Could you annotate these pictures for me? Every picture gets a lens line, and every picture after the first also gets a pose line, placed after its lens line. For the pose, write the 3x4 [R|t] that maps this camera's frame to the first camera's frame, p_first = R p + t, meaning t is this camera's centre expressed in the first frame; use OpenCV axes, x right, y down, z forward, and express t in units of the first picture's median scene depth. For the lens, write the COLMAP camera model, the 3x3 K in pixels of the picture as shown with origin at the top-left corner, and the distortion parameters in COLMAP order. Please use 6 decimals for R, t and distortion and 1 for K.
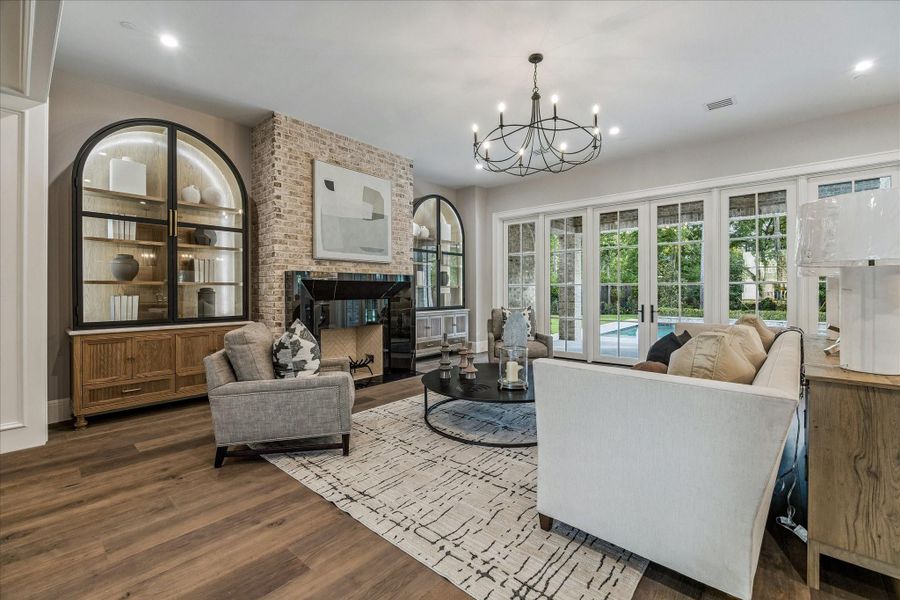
lens RADIAL K [[396.7, 0, 444.7], [0, 396.7, 292.2], [0, 0, 1]] dist [-0.002671, -0.000104]
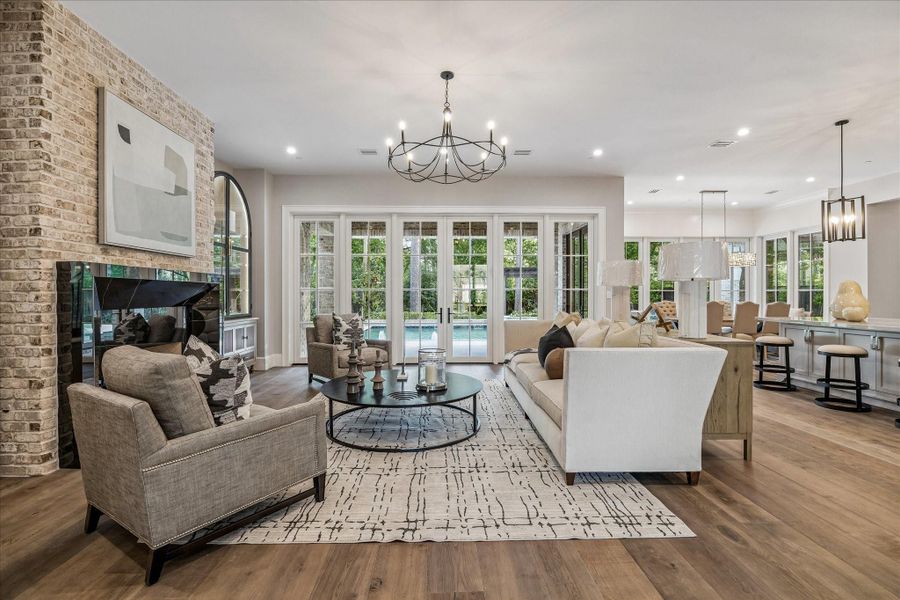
lens RADIAL K [[429.4, 0, 454.6], [0, 429.4, 297.1], [0, 0, 1]] dist [-0.013292, 0.000156]
pose [[0.718308, -0.002684, 0.695720, -0.489218], [0.004089, 0.999992, -0.000364, 0.003198], [-0.695714, 0.003106, 0.718313, 0.146005]]
